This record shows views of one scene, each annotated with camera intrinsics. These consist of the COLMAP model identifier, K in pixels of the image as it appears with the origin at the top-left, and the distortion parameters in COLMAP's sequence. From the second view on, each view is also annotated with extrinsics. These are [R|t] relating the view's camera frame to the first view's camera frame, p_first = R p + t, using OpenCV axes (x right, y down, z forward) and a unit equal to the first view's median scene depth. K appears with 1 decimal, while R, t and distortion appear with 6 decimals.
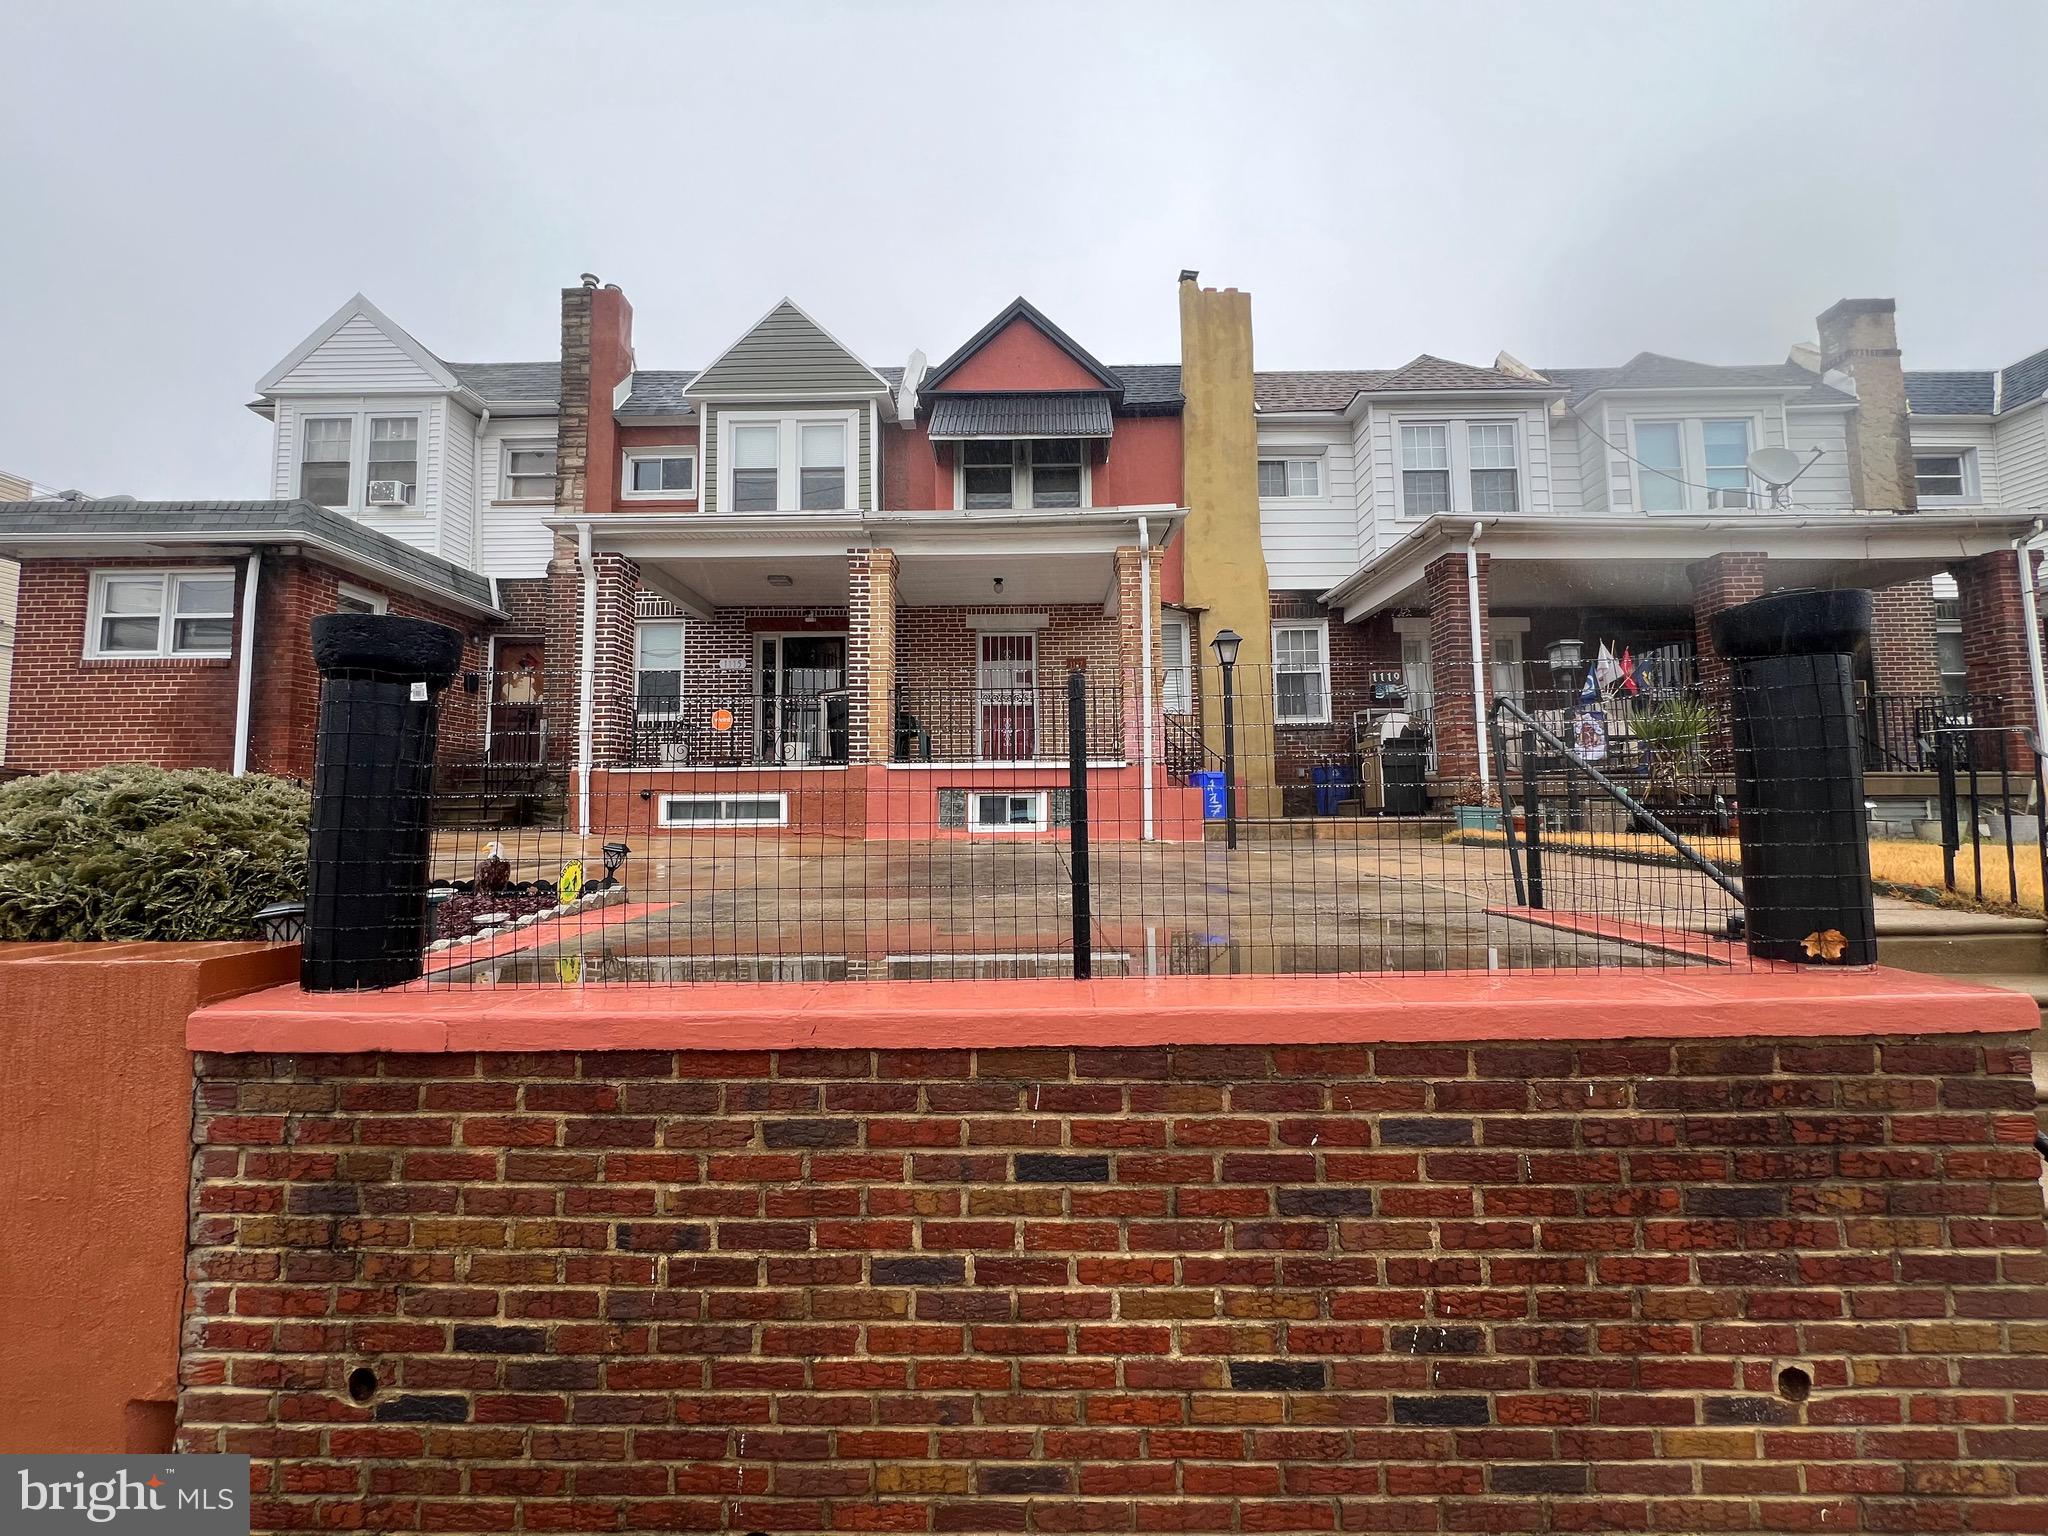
lens RADIAL K [[818.0, 0, 1021.8], [0, 818.0, 759.2], [0, 0, 1]] dist [-0.005420, 0.001750]
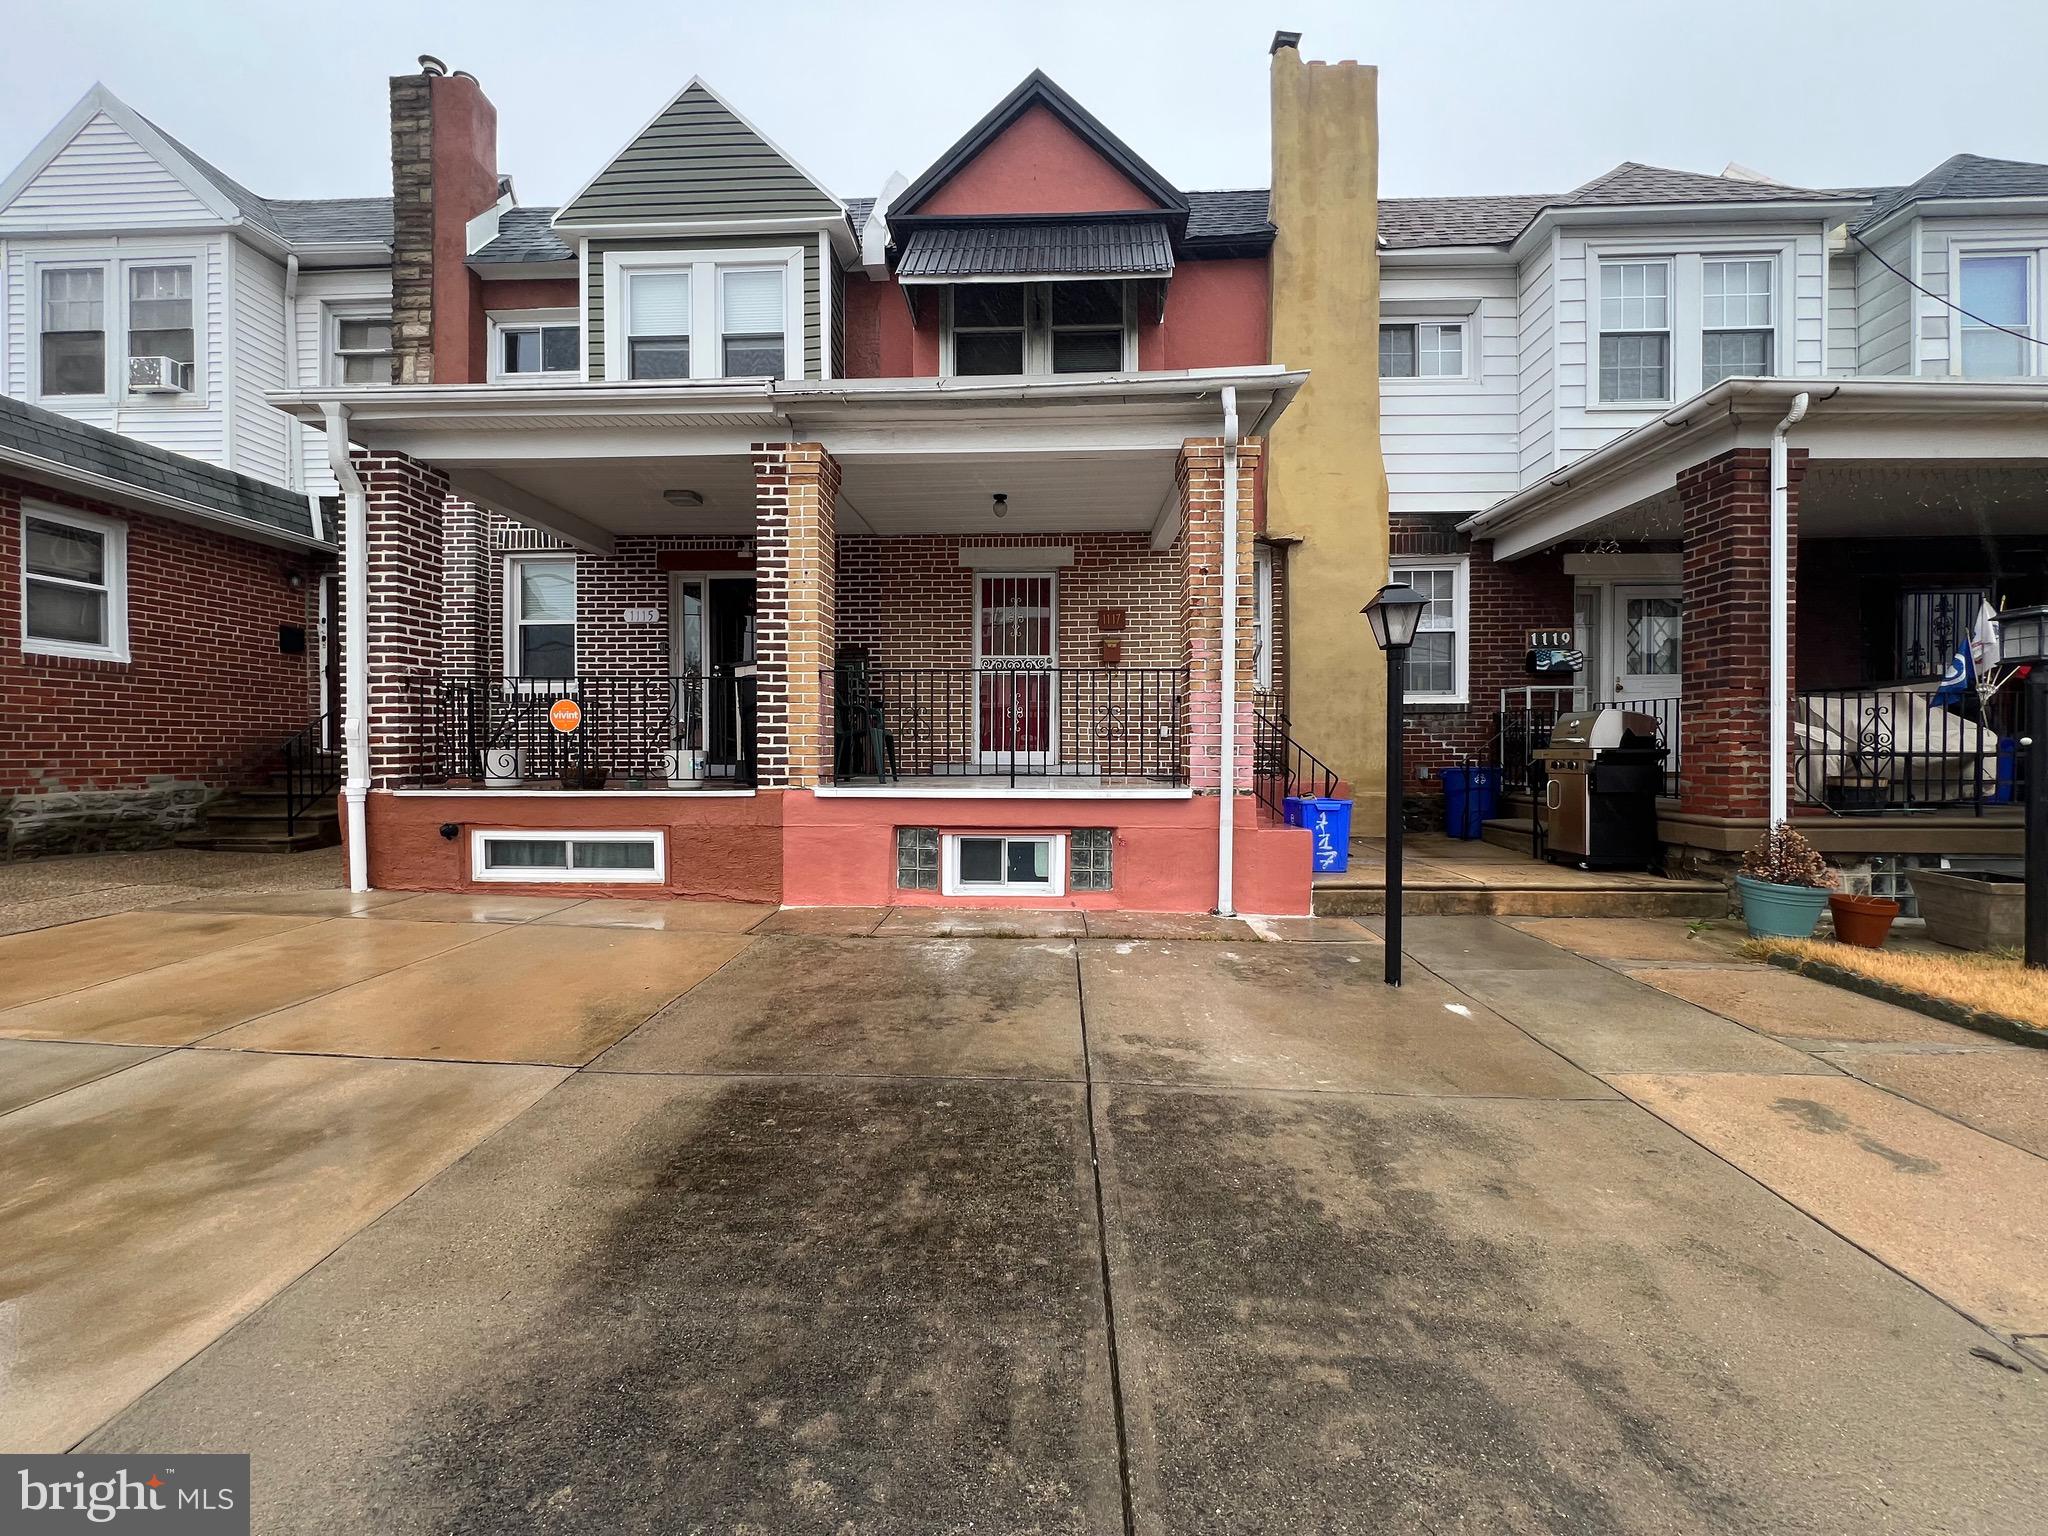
lens RADIAL K [[818.0, 0, 1019.2], [0, 818.0, 761.9], [0, 0, 1]] dist [-0.005420, 0.001750]
pose [[0.999380, 0.010608, -0.033558, 0.011670], [-0.007654, 0.996182, 0.086962, -0.054320], [0.034352, -0.086651, 0.995646, 0.280555]]
